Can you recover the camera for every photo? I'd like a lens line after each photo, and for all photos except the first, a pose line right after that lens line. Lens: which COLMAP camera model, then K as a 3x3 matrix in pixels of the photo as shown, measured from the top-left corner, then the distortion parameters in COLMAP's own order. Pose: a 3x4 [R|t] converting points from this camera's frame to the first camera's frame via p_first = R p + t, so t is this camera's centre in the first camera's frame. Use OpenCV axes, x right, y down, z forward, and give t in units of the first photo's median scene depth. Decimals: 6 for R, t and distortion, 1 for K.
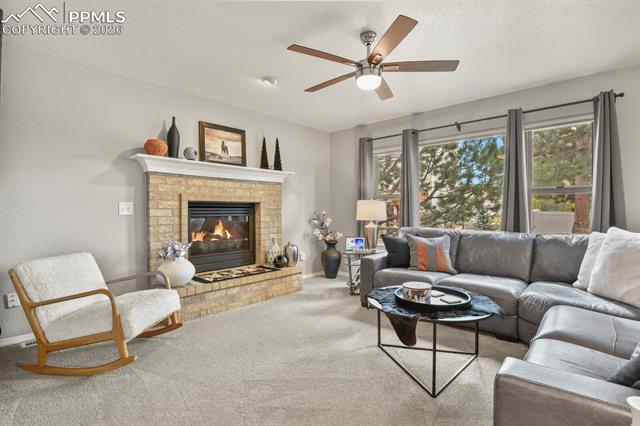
lens RADIAL K [[311.8, 0, 353.6], [0, 311.8, 220.8], [0, 0, 1]] dist [-0.013573, -0.001168]
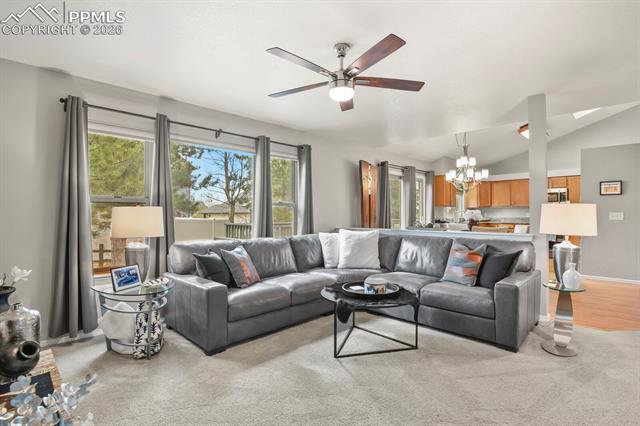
lens RADIAL K [[311.8, 0, 322.8], [0, 311.8, 214.2], [0, 0, 1]] dist [-0.013573, -0.001168]
pose [[0.095879, 0.003643, 0.995386, -0.578769], [0.029997, 0.999529, -0.006547, -0.035871], [-0.994941, 0.030487, 0.095725, 0.577520]]
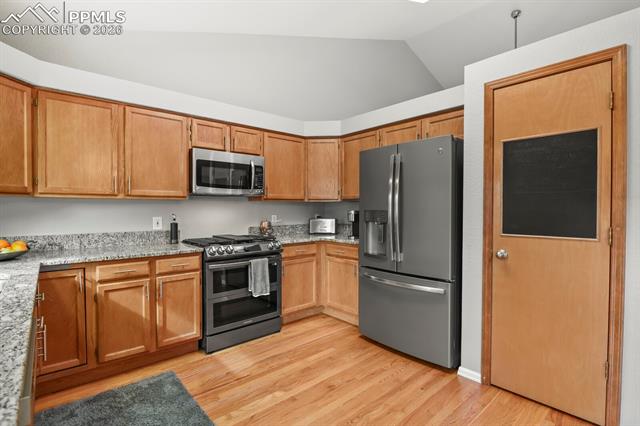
lens RADIAL K [[311.8, 0, 320.6], [0, 311.8, 212.8], [0, 0, 1]] dist [-0.013573, -0.001168]
pose [[-0.989846, 0.006699, 0.141983, 1.294676], [0.012652, 0.999076, 0.041070, -0.052186], [-0.141577, 0.042449, -0.989017, 0.008864]]
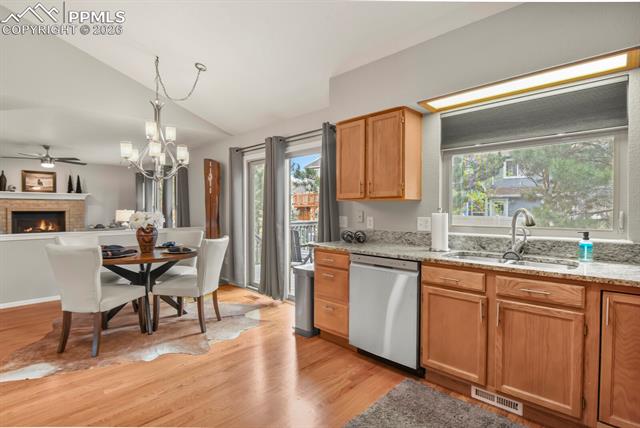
lens RADIAL K [[311.8, 0, 322.7], [0, 311.8, 215.0], [0, 0, 1]] dist [-0.013573, -0.001168]
pose [[0.997935, 0.007044, -0.063848, 1.442953], [-0.007684, 0.999923, -0.009782, -0.030755], [0.063774, 0.010252, 0.997912, -0.780393]]
